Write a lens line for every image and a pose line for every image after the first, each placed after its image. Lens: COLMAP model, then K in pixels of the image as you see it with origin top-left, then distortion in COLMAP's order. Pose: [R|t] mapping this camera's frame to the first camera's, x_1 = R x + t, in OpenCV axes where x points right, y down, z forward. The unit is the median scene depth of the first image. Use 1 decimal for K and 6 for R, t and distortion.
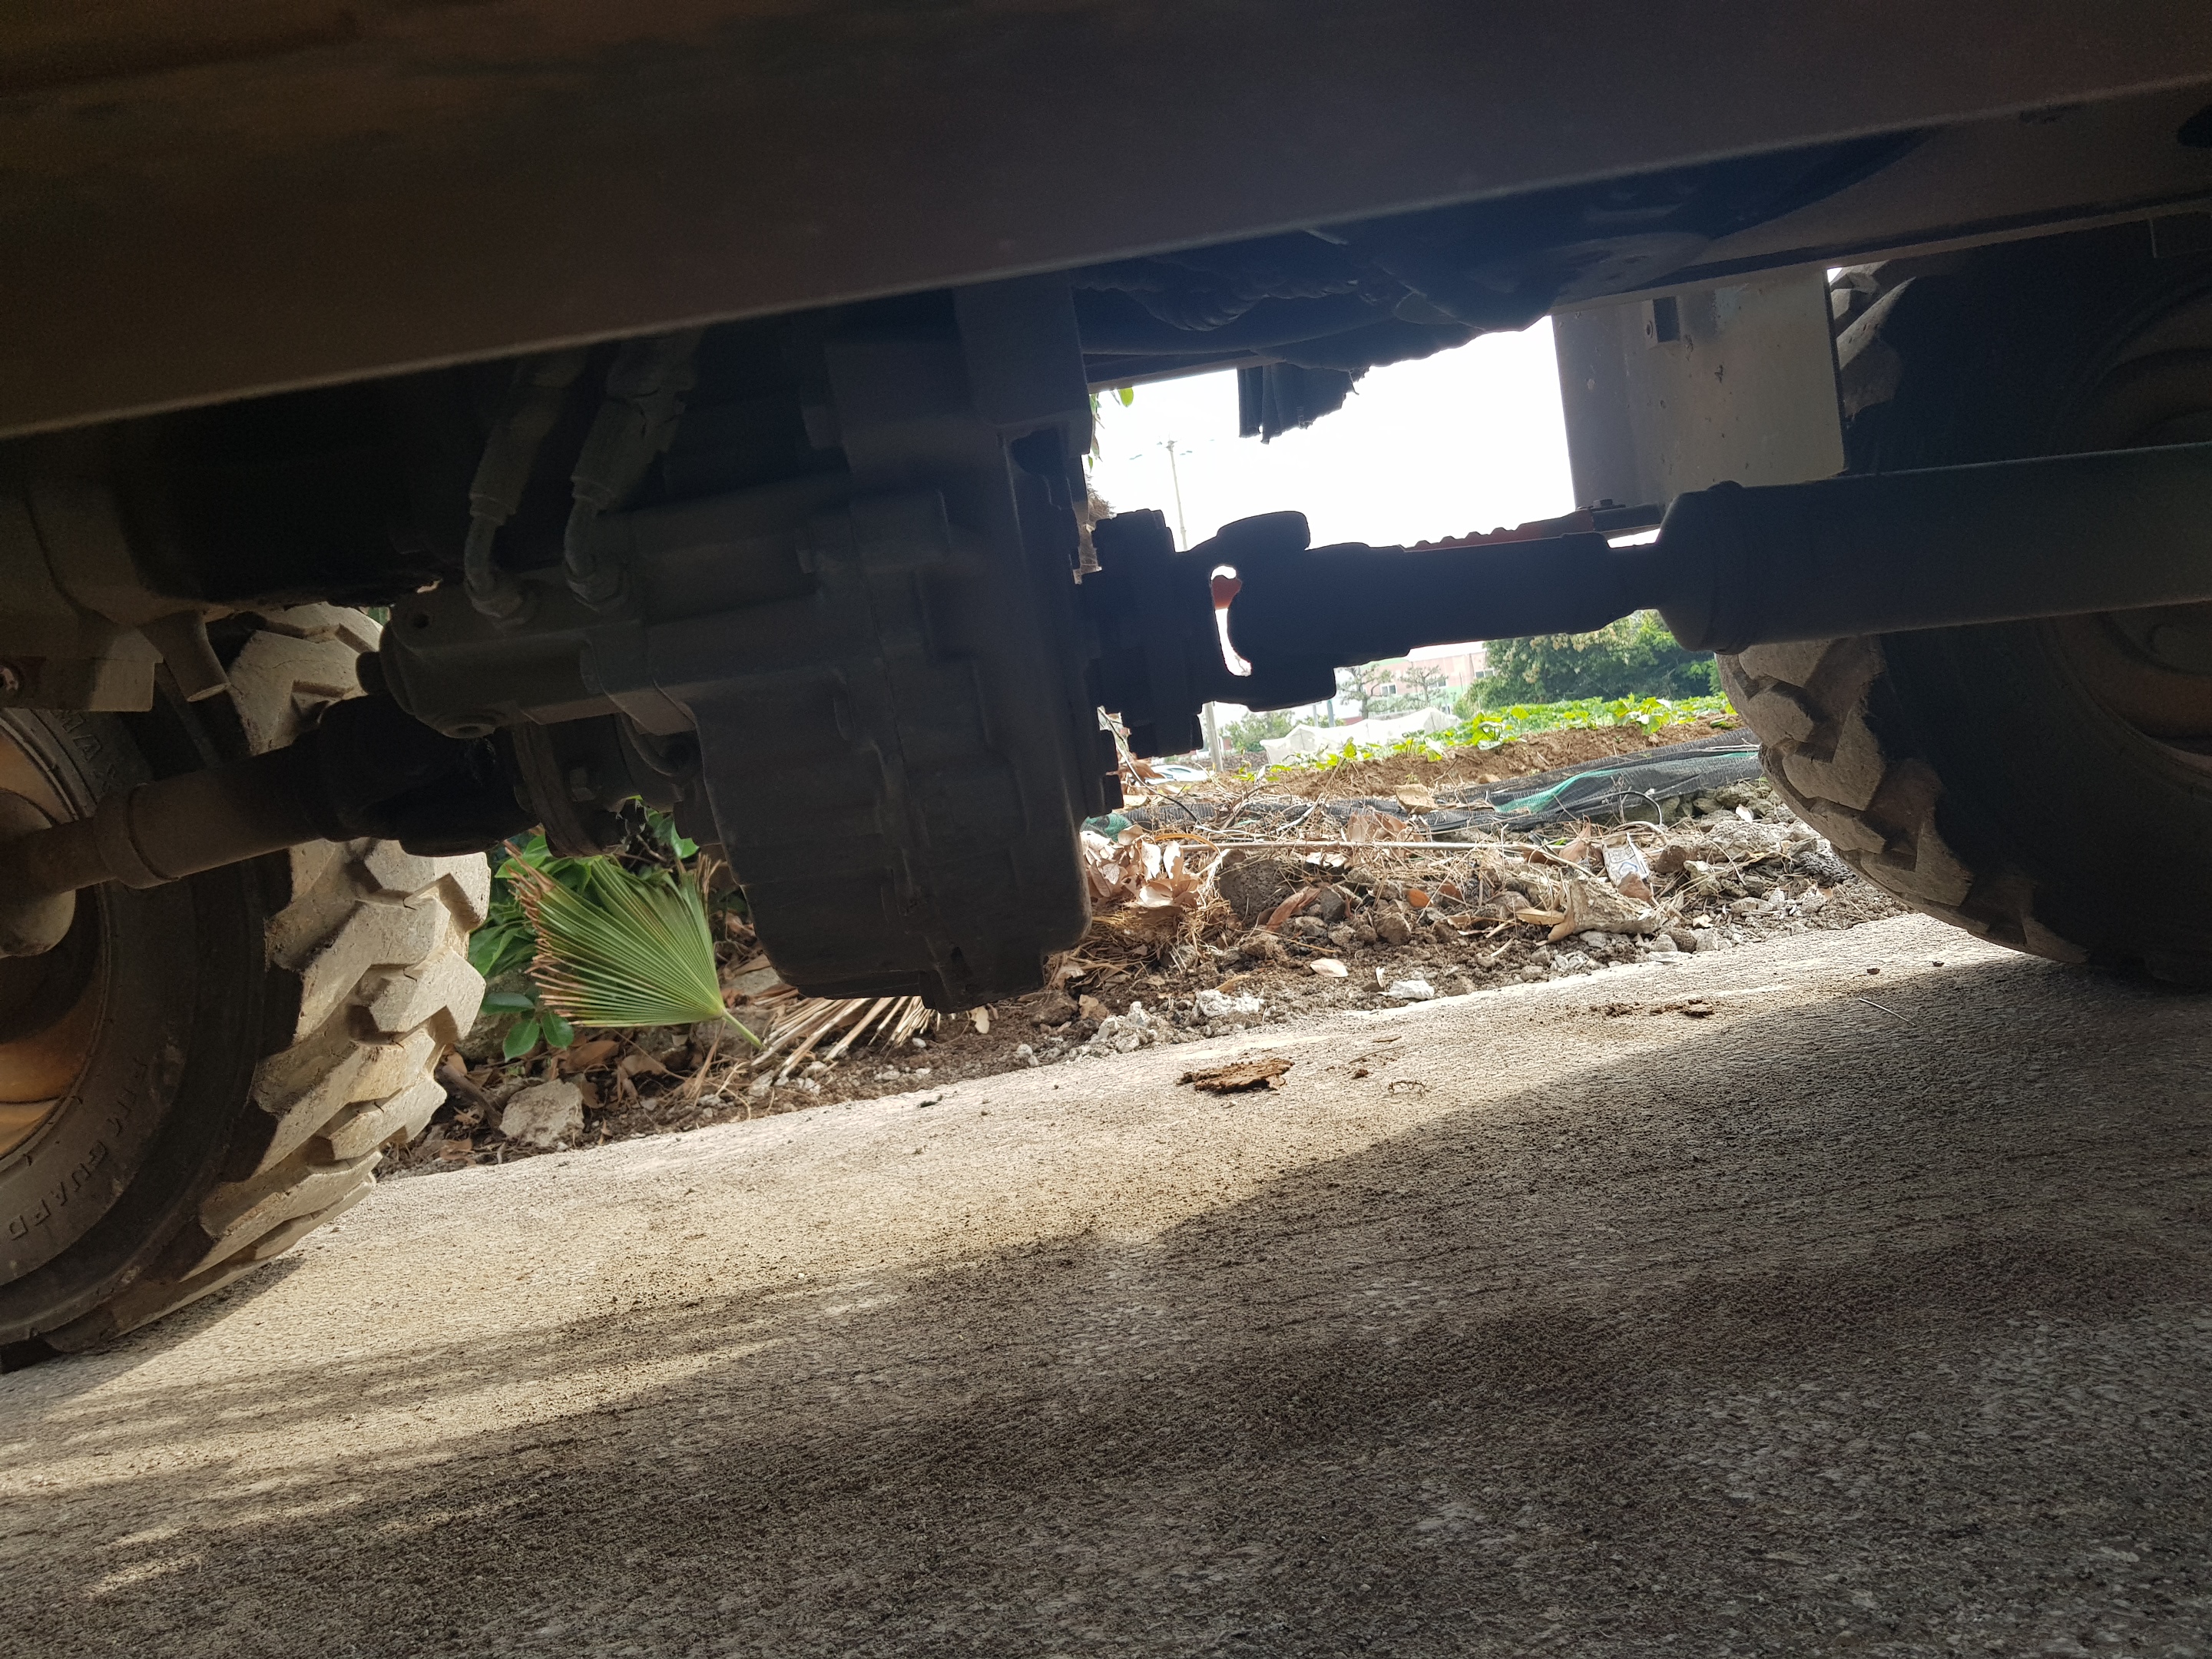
lens RADIAL K [[1672.6, 0, 1106.0], [0, 1672.6, 829.5], [0, 0, 1]] dist [-0.002781, -0.006012]
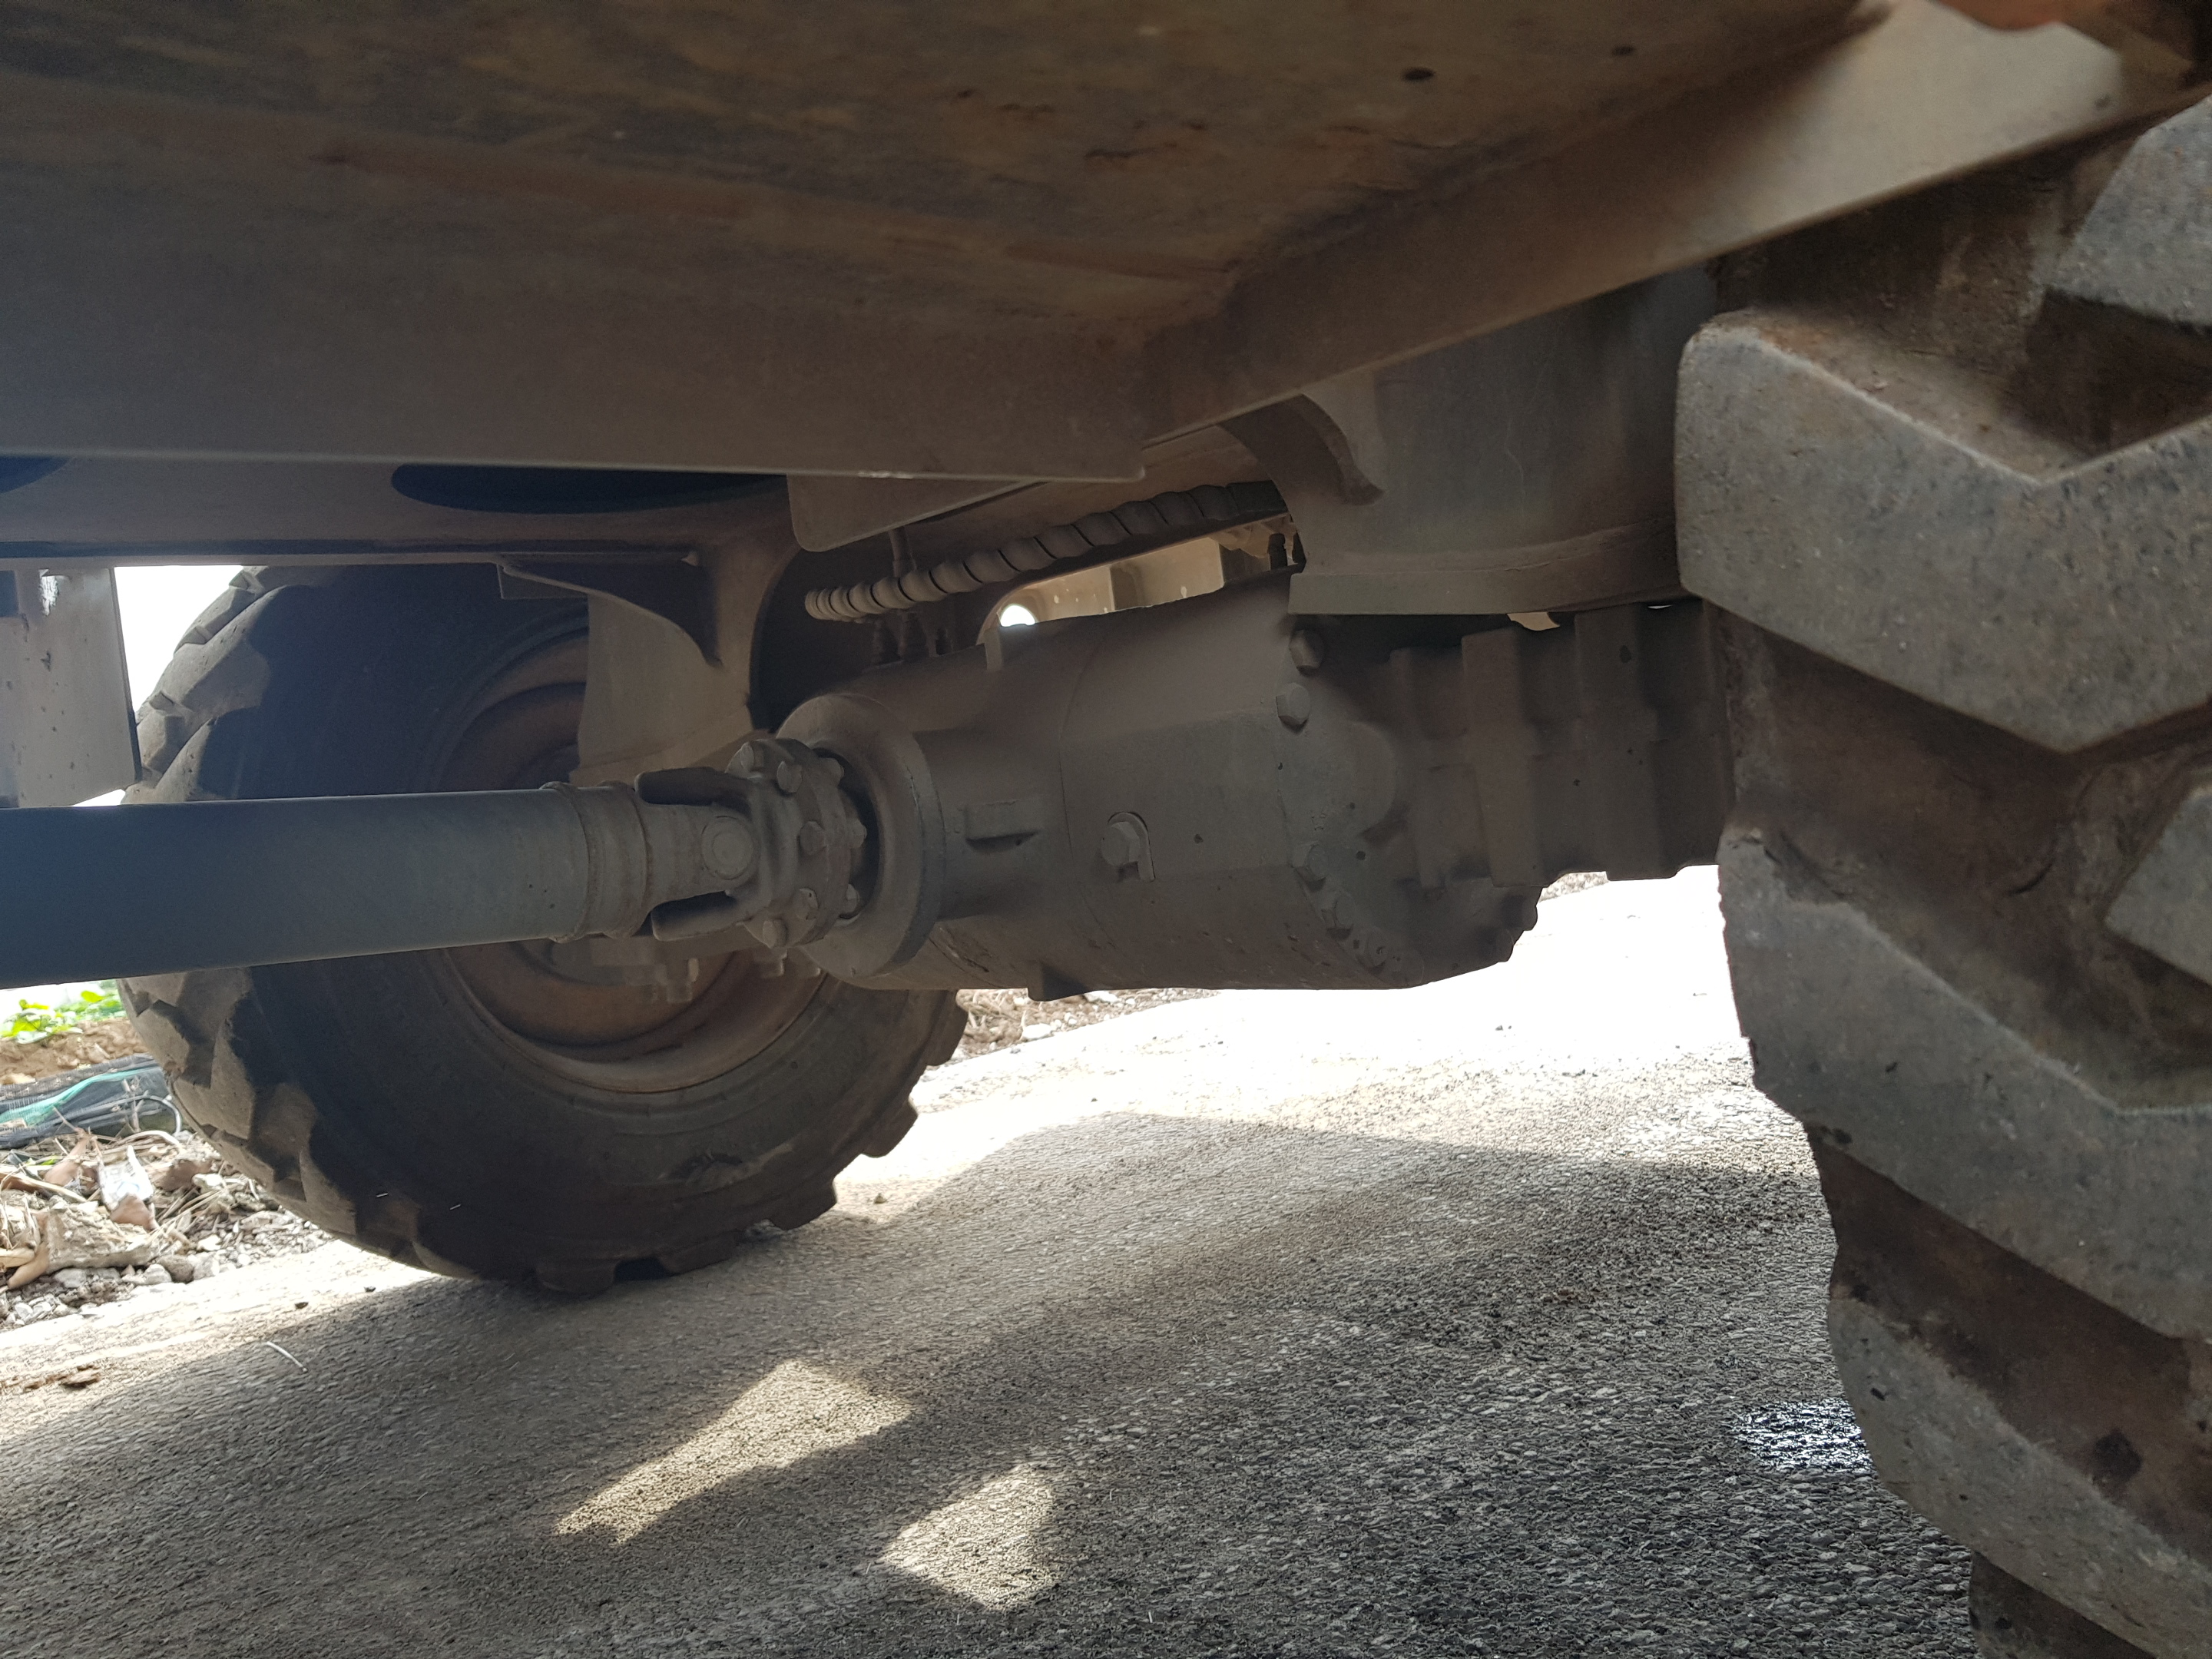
lens RADIAL K [[1672.6, 0, 1106.0], [0, 1672.6, 829.5], [0, 0, 1]] dist [-0.002781, -0.006012]
pose [[0.772571, 0.042912, 0.633476, 0.152040], [0.050672, 0.990364, -0.128885, -0.025122], [-0.632903, 0.131672, 0.762952, -0.015768]]
